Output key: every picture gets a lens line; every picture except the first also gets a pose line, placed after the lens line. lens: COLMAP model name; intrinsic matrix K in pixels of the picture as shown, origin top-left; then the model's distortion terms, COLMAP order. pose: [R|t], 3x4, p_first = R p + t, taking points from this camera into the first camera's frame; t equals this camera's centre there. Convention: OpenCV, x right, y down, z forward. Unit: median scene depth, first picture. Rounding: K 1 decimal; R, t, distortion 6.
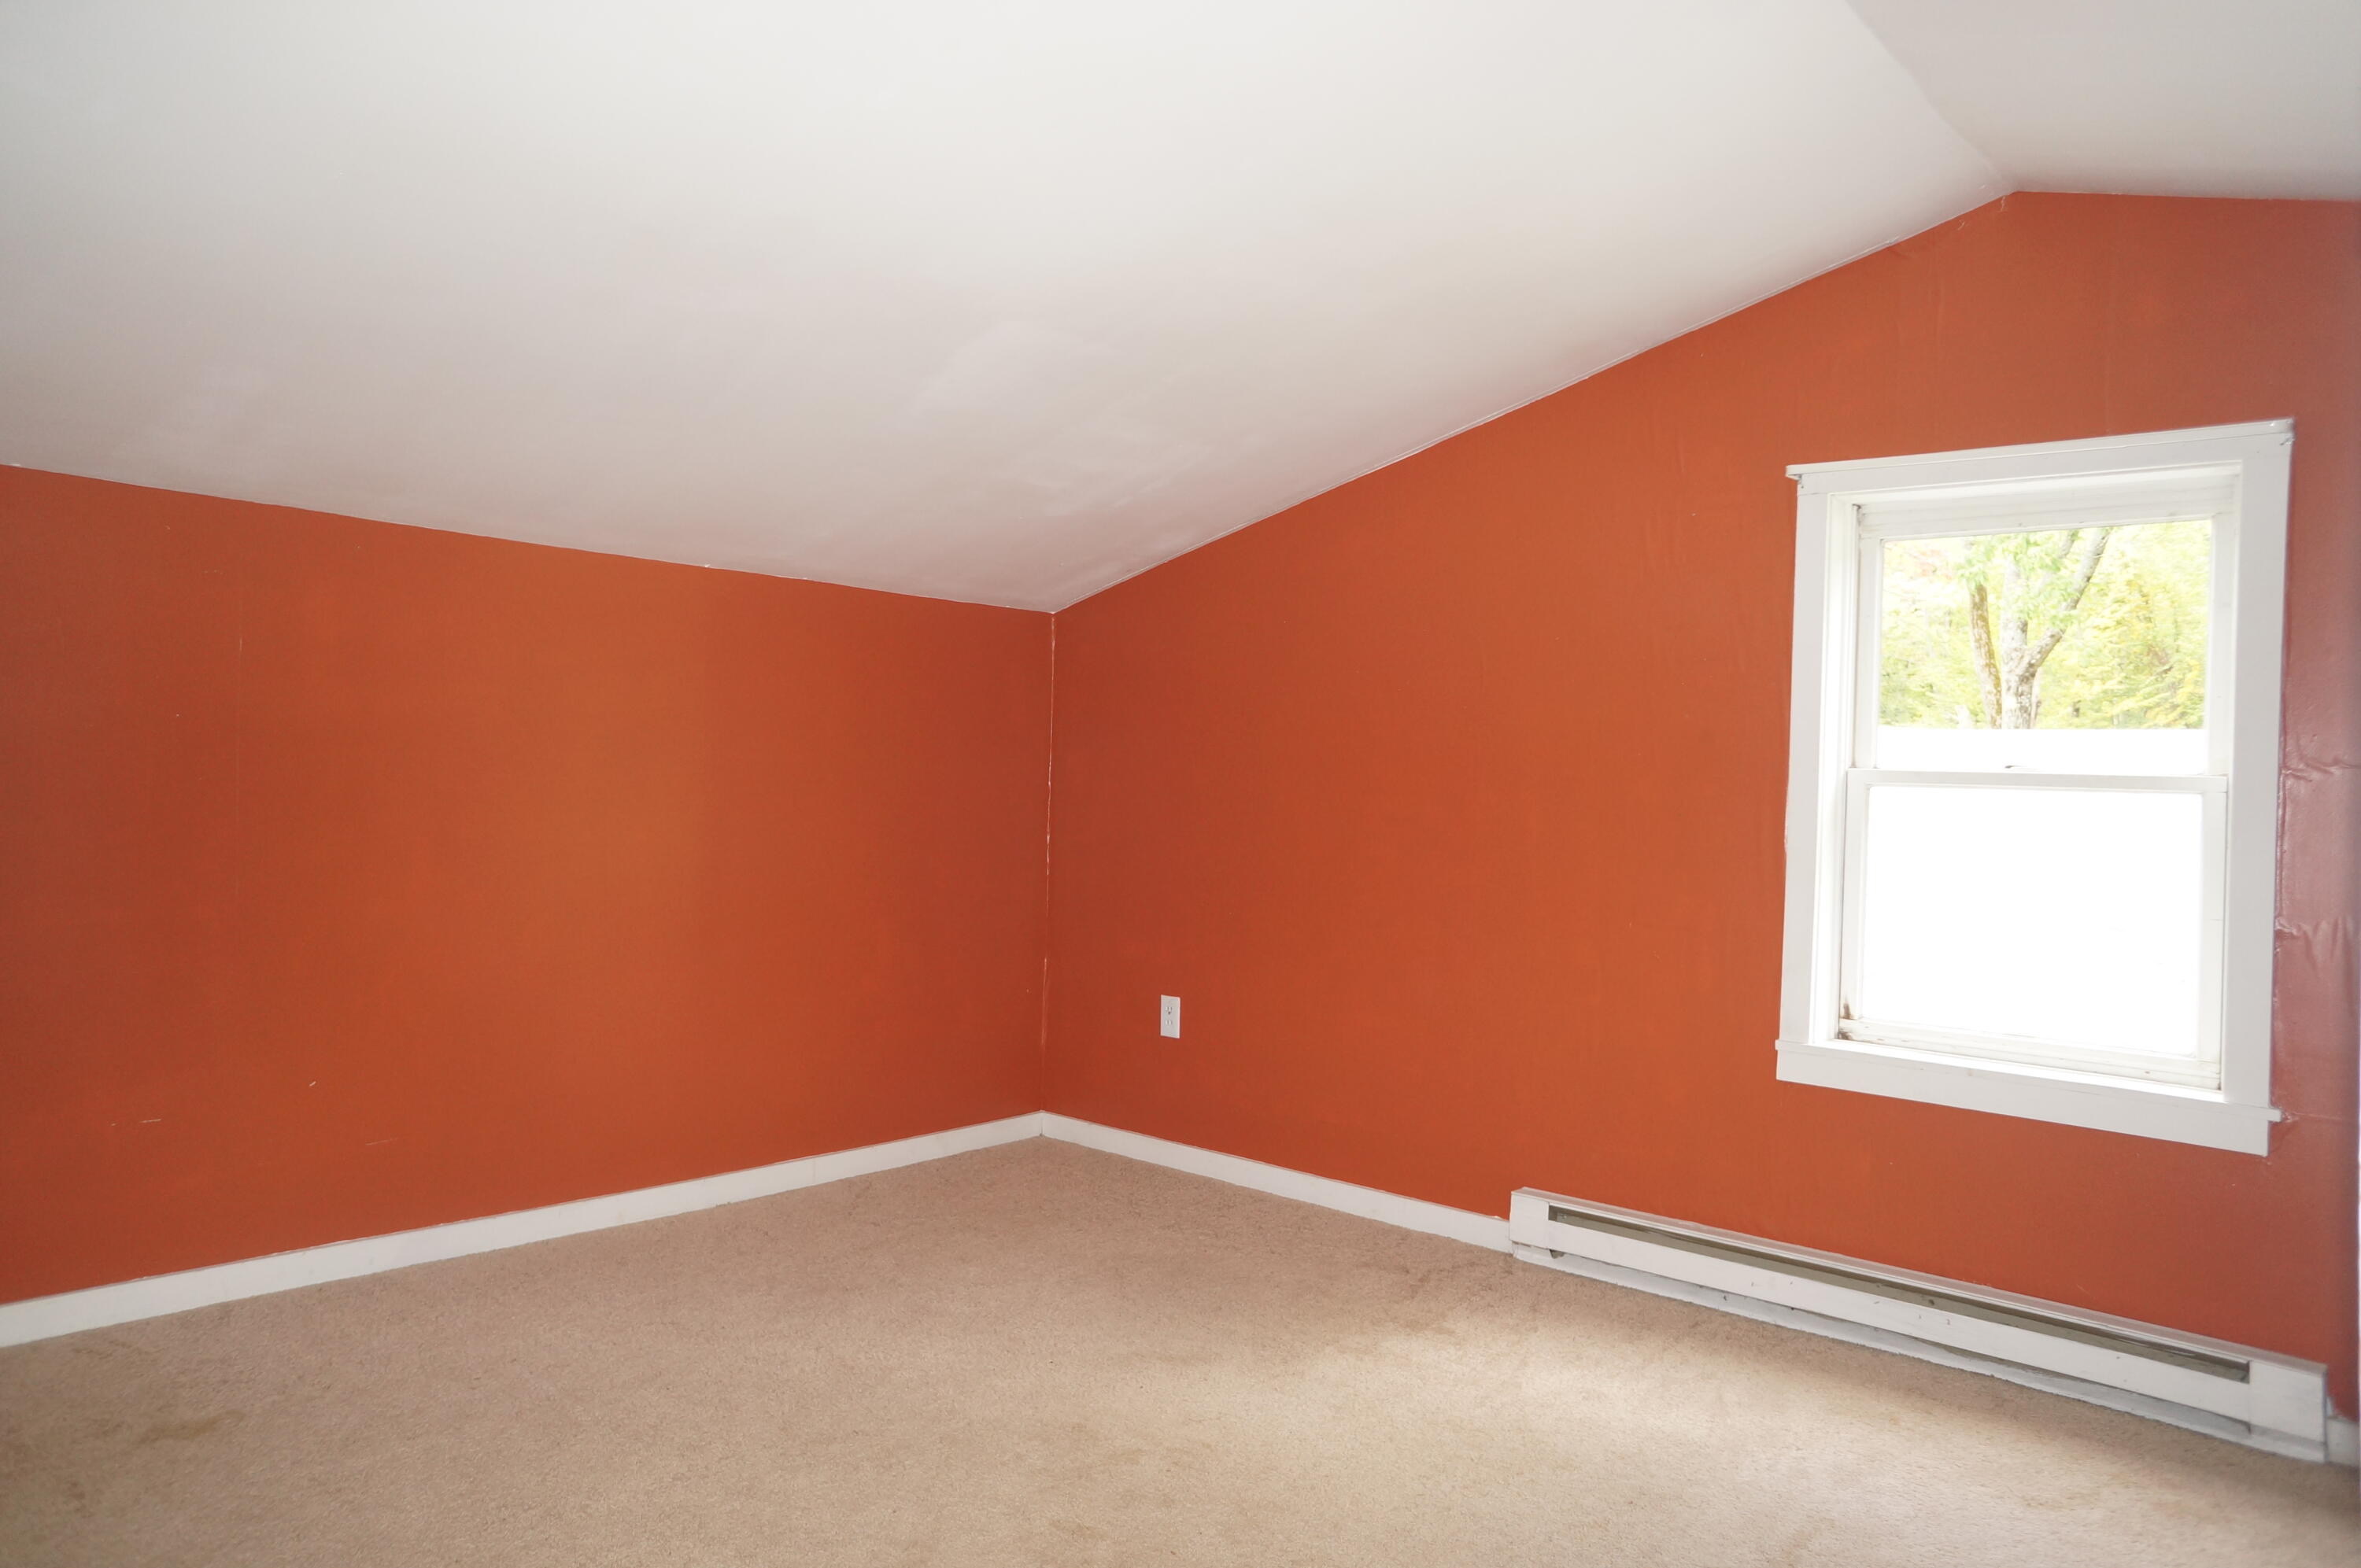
lens RADIAL K [[1597.1, 0, 1156.0], [0, 1597.1, 773.0], [0, 0, 1]] dist [-0.072106, 0.099846]
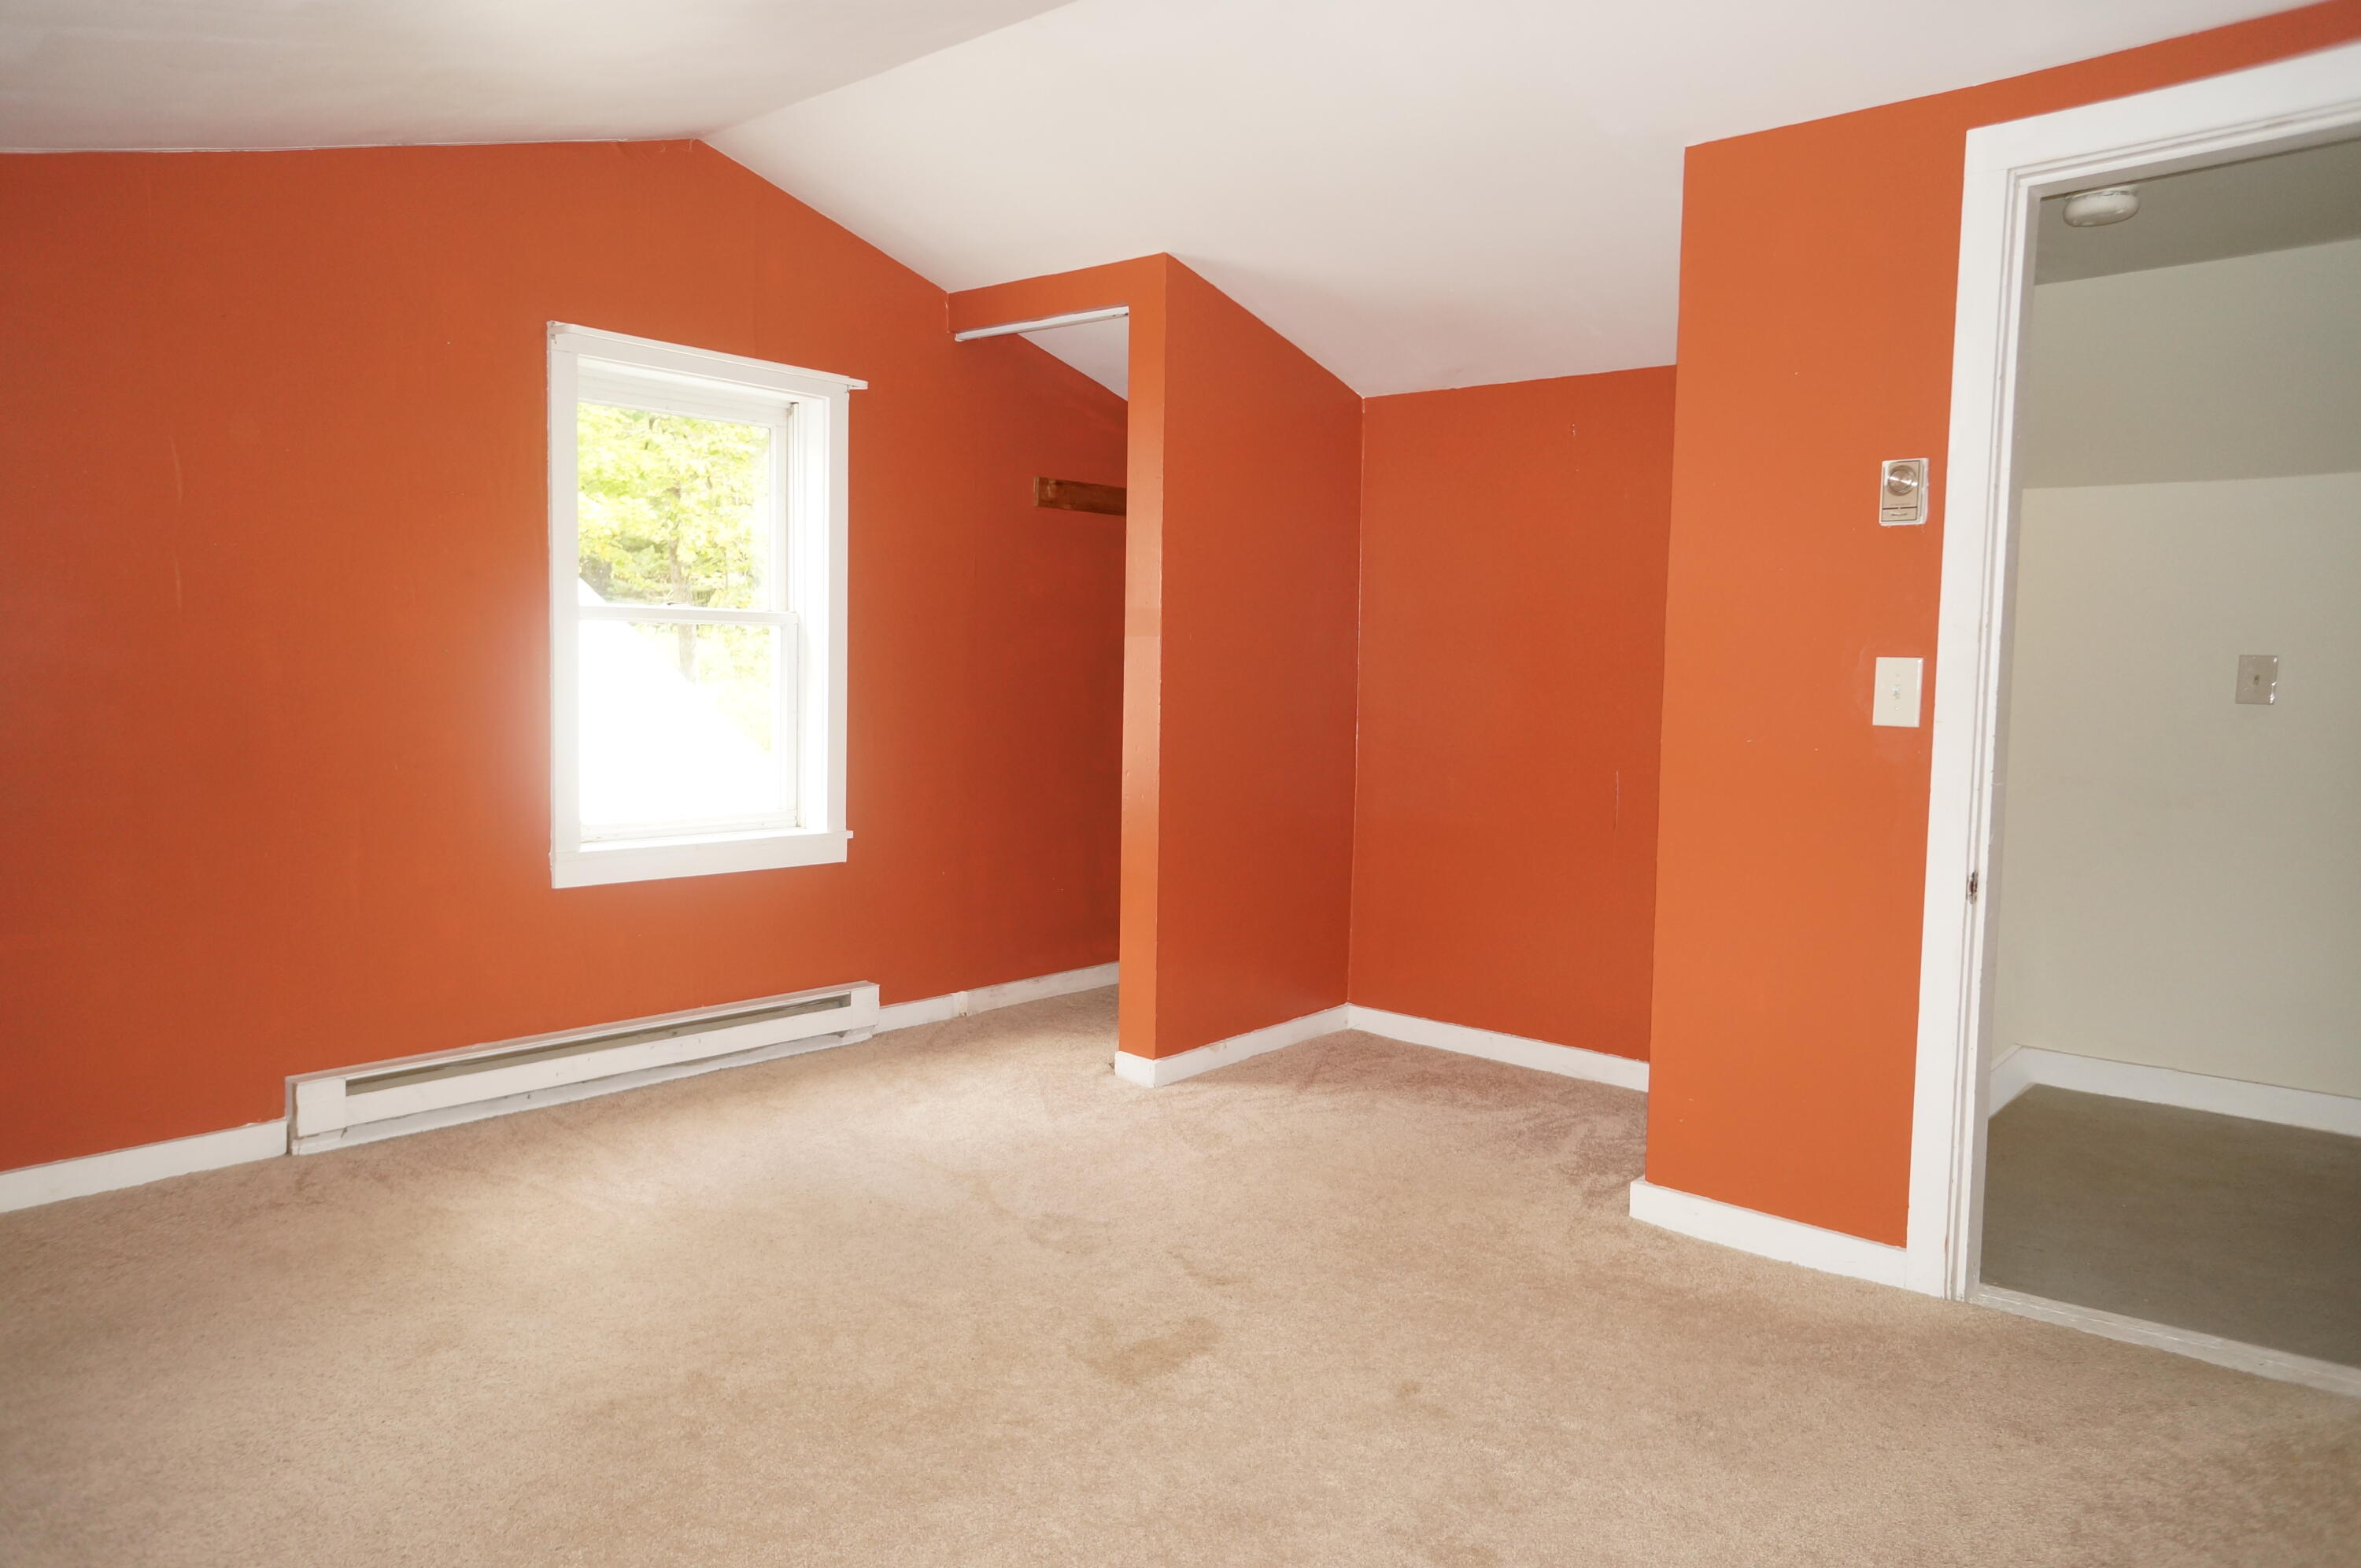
lens RADIAL K [[1597.1, 0, 1156.0], [0, 1597.1, 773.0], [0, 0, 1]] dist [-0.072106, 0.099846]
pose [[0.001118, -0.113730, 0.993511, -0.698214], [-0.033041, 0.992965, 0.113705, -0.026095], [-0.999453, -0.032953, -0.002647, 0.587193]]
